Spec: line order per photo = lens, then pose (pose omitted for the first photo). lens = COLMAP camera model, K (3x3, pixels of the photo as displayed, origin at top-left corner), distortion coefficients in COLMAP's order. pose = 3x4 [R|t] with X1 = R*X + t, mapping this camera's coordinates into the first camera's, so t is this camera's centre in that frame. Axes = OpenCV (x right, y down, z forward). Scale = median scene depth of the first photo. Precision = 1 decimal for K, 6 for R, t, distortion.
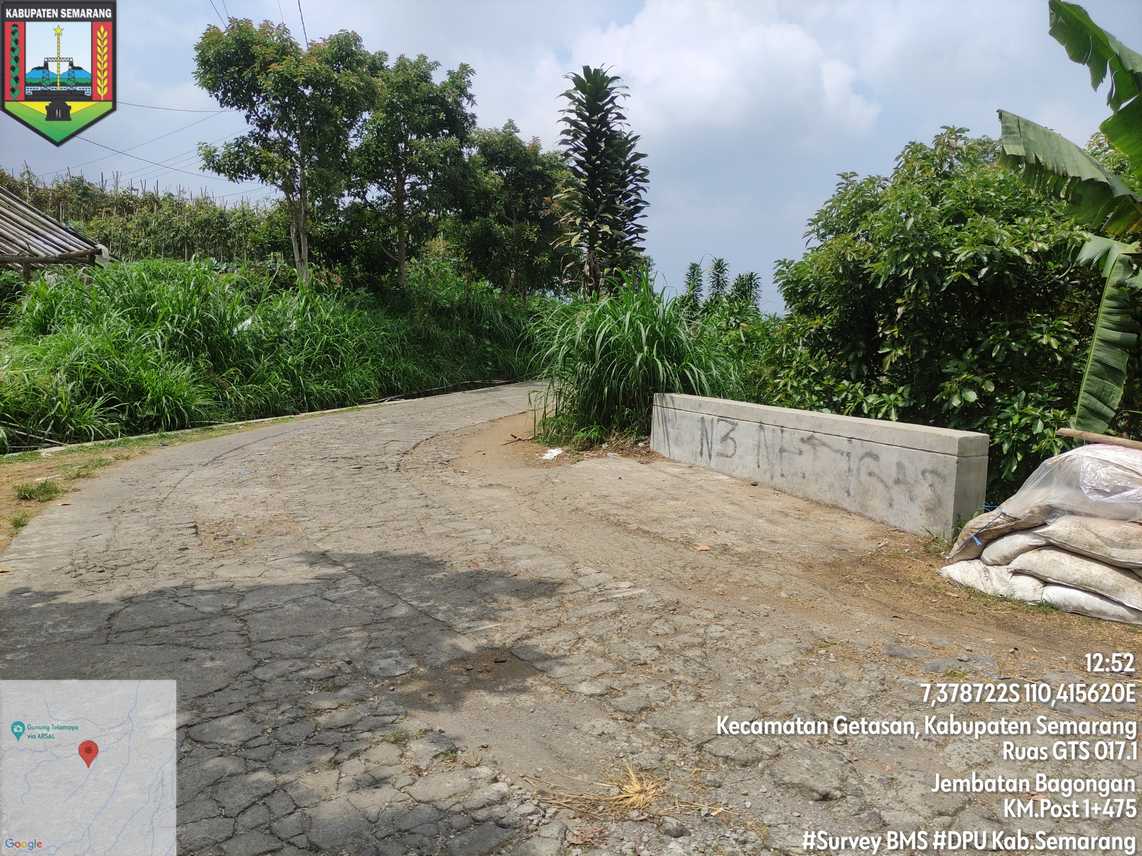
lens RADIAL K [[837.0, 0, 570.7], [0, 837.0, 428.4], [0, 0, 1]] dist [0.051210, -0.052639]
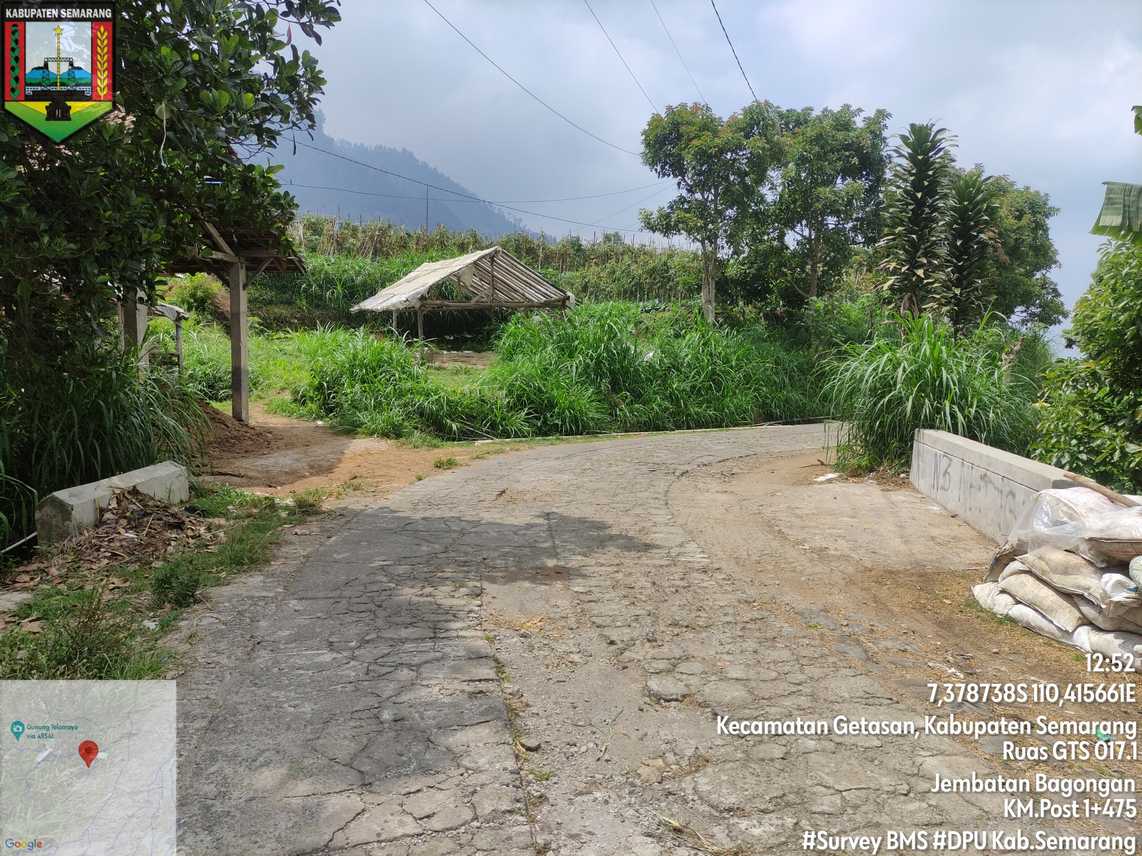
lens RADIAL K [[837.0, 0, 575.6], [0, 837.0, 435.2], [0, 0, 1]] dist [0.051210, -0.052639]
pose [[0.842931, 0.067985, -0.533708, 0.191340], [-0.080663, 0.996741, -0.000432, 0.001414], [0.531940, 0.043415, 0.845668, -0.091460]]
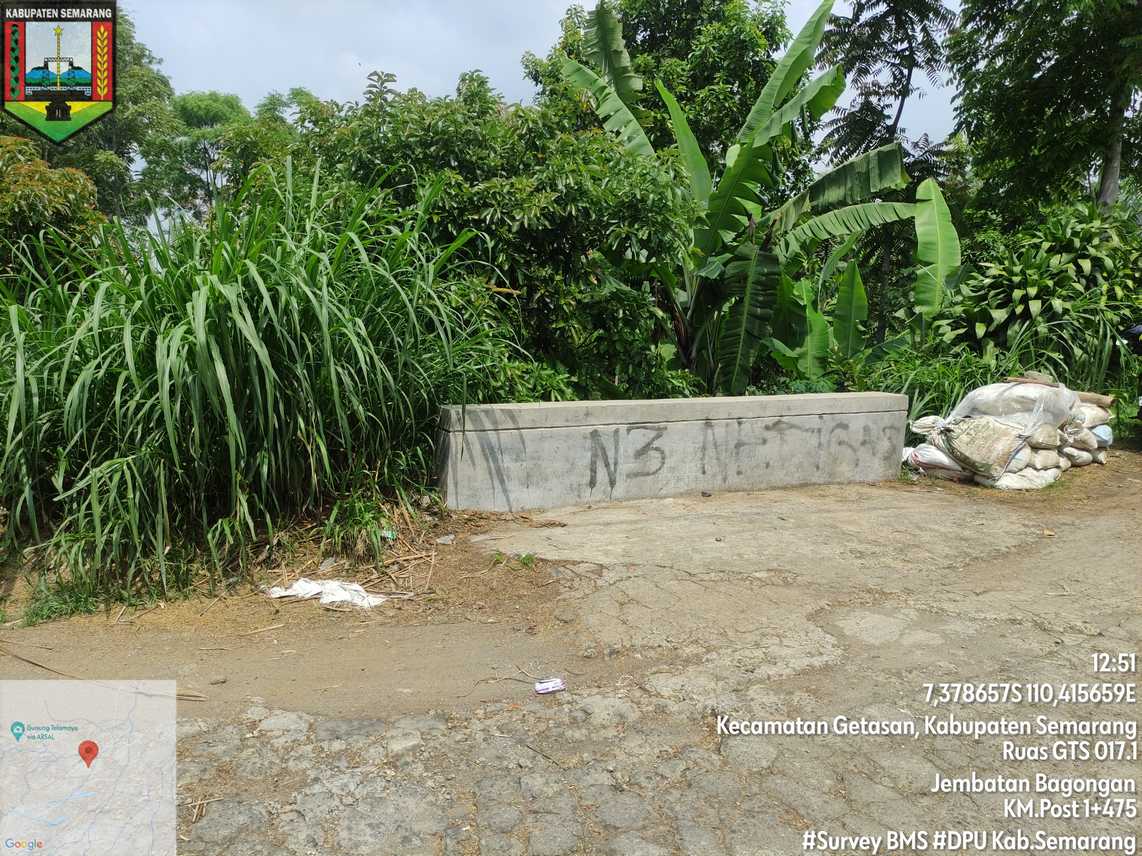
lens RADIAL K [[837.0, 0, 572.2], [0, 837.0, 420.9], [0, 0, 1]] dist [0.051210, -0.052639]
pose [[-0.092228, -0.132248, 0.986917, -0.285826], [0.088526, 0.986127, 0.140416, -0.066029], [-0.991795, 0.100319, -0.079241, 0.596380]]
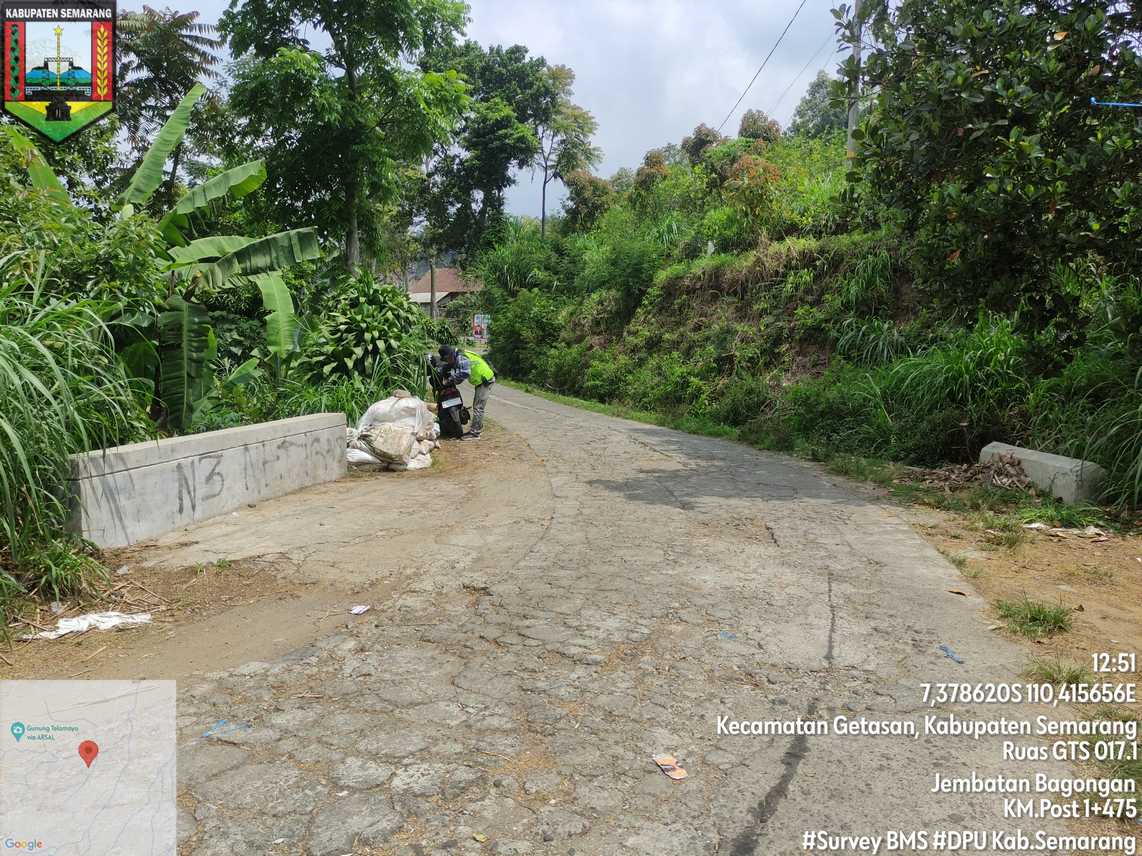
lens RADIAL K [[837.0, 0, 584.7], [0, 837.0, 401.7], [0, 0, 1]] dist [0.051210, -0.052639]
pose [[-0.850894, -0.018302, 0.525019, -0.324145], [0.077032, 0.984244, 0.159155, -0.093300], [-0.519659, 0.175867, -0.836077, 0.809966]]
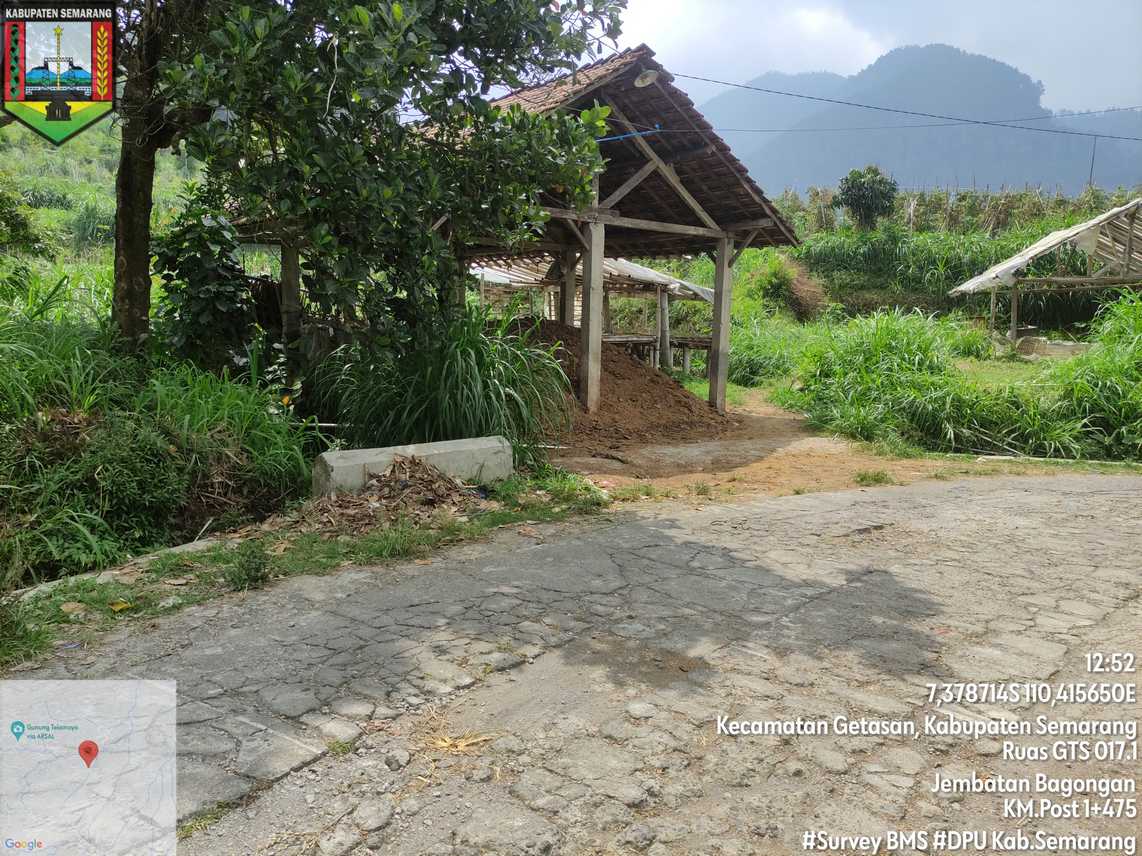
lens RADIAL K [[837.0, 0, 562.7], [0, 837.0, 430.4], [0, 0, 1]] dist [0.051210, -0.052639]
pose [[0.219334, 0.123006, -0.967865, 0.196176], [-0.144221, 0.985210, 0.092527, -0.018415], [0.964931, 0.119292, 0.233831, 0.141381]]
